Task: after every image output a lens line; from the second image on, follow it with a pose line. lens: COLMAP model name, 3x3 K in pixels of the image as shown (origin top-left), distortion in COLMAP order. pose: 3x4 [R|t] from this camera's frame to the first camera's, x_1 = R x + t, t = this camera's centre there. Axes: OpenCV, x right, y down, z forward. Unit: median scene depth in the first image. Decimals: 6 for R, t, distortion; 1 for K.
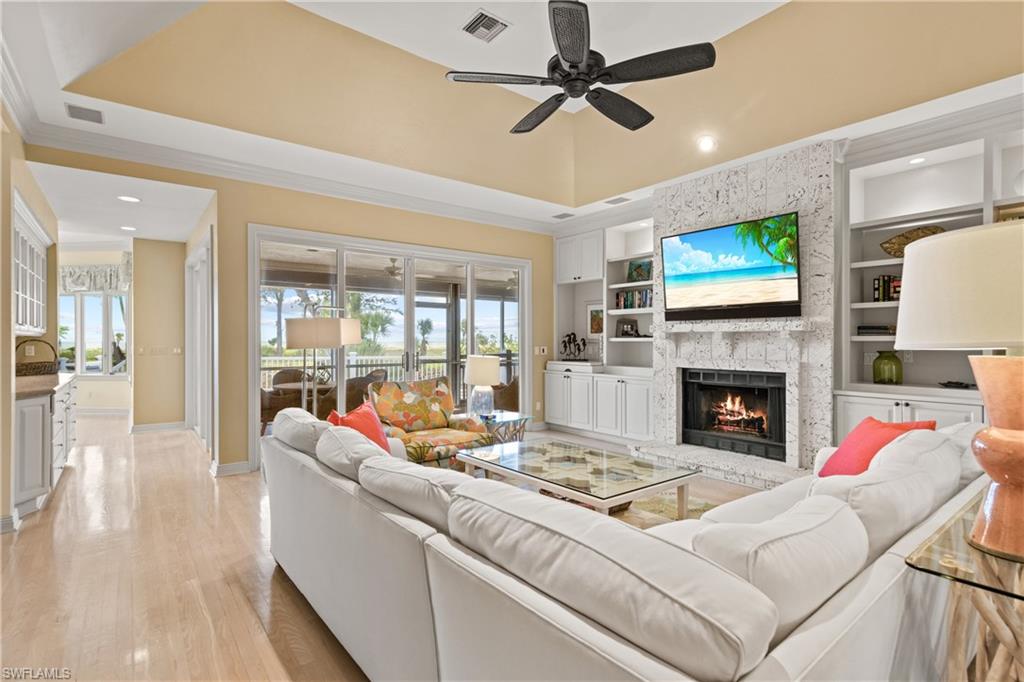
lens RADIAL K [[495.8, 0, 510.9], [0, 495.8, 345.1], [0, 0, 1]] dist [0.004120, 0.000667]
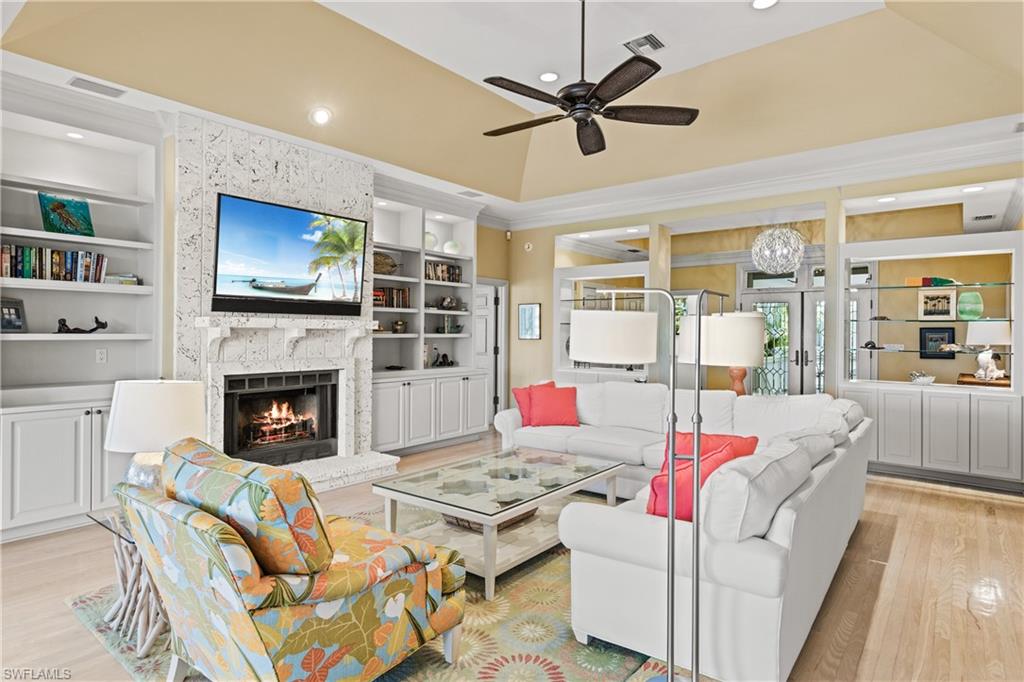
lens RADIAL K [[557.2, 0, 509.9], [0, 557.2, 337.0], [0, 0, 1]] dist [-0.006066, -0.000629]
pose [[-0.227988, -0.005329, 0.973649, -0.630085], [0.006094, 0.999958, 0.006900, -0.016320], [-0.973645, 0.007507, -0.227946, 0.871211]]
